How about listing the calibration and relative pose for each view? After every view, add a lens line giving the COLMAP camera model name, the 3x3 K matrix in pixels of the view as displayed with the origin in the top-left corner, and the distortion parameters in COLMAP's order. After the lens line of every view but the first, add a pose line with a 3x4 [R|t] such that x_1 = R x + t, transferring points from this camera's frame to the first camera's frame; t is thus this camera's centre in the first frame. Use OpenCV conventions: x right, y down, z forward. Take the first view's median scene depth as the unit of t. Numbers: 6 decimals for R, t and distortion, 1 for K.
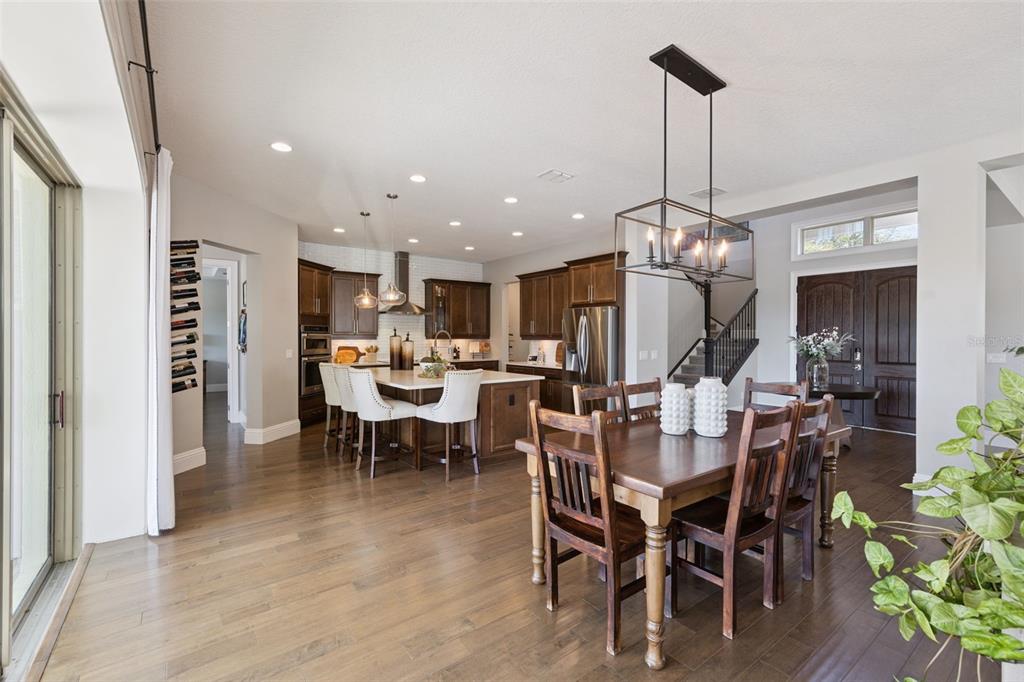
lens RADIAL K [[426.0, 0, 506.7], [0, 426.0, 341.2], [0, 0, 1]] dist [-0.012633, -0.000102]
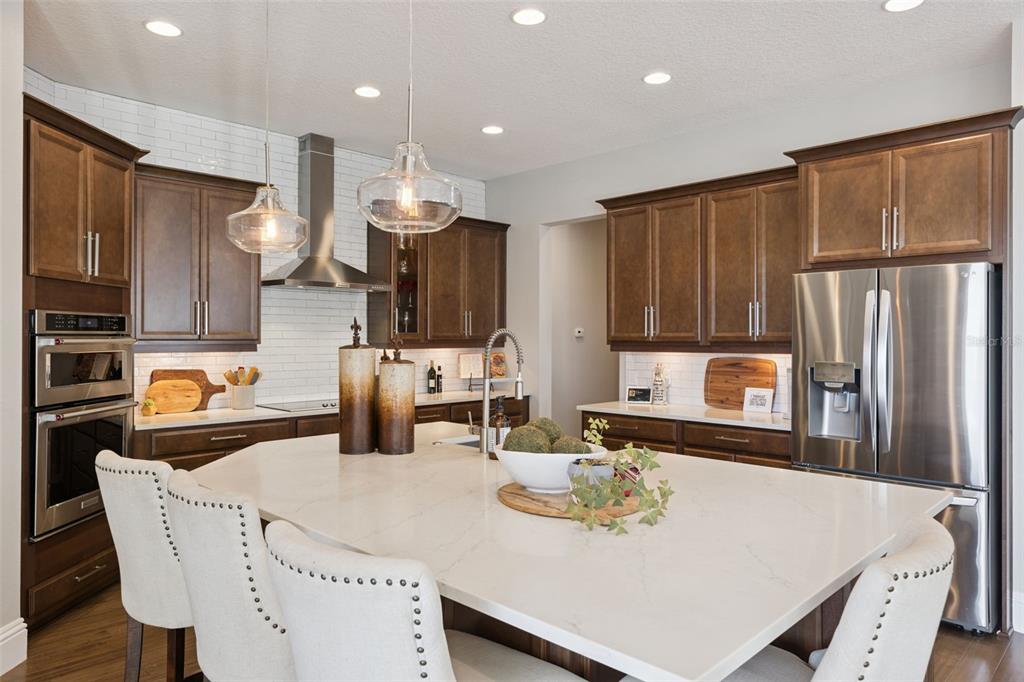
lens RADIAL K [[660.8, 0, 514.9], [0, 660.8, 335.8], [0, 0, 1]] dist [-0.008265, 0.000778]
pose [[0.988843, 0.000980, 0.148956, -0.162227], [0.001098, 0.999903, -0.013870, -0.009814], [-0.148955, 0.013879, 0.988747, 0.368249]]
